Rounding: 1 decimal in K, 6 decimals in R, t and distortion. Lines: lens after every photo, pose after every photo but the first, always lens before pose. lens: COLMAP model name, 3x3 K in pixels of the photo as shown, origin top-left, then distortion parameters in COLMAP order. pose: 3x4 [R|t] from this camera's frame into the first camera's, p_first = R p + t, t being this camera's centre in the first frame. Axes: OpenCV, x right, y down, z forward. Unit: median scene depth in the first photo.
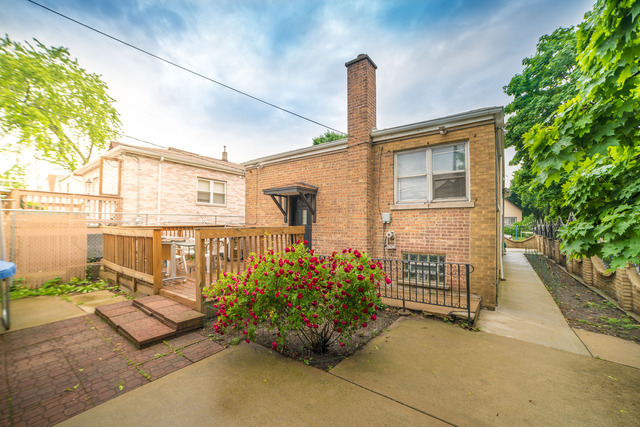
lens RADIAL K [[251.0, 0, 317.0], [0, 251.0, 215.2], [0, 0, 1]] dist [0.000981, 0.000345]
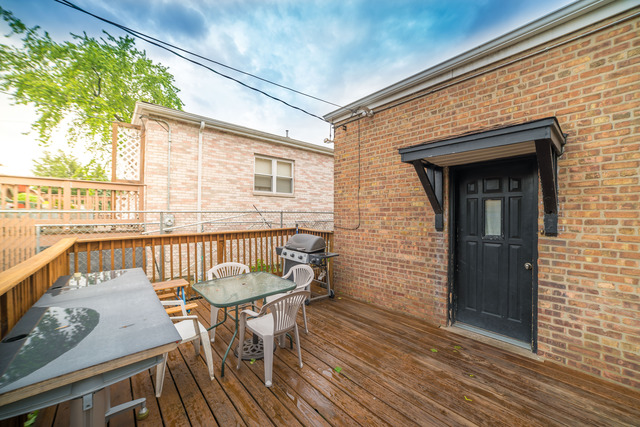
lens RADIAL K [[254.8, 0, 321.2], [0, 254.8, 204.8], [0, 0, 1]] dist [-0.000992, -0.000086]
pose [[0.977197, -0.010845, -0.212056, -0.165938], [0.010111, 0.999939, -0.004545, -0.010058], [0.212092, 0.002298, 0.977247, 0.390134]]
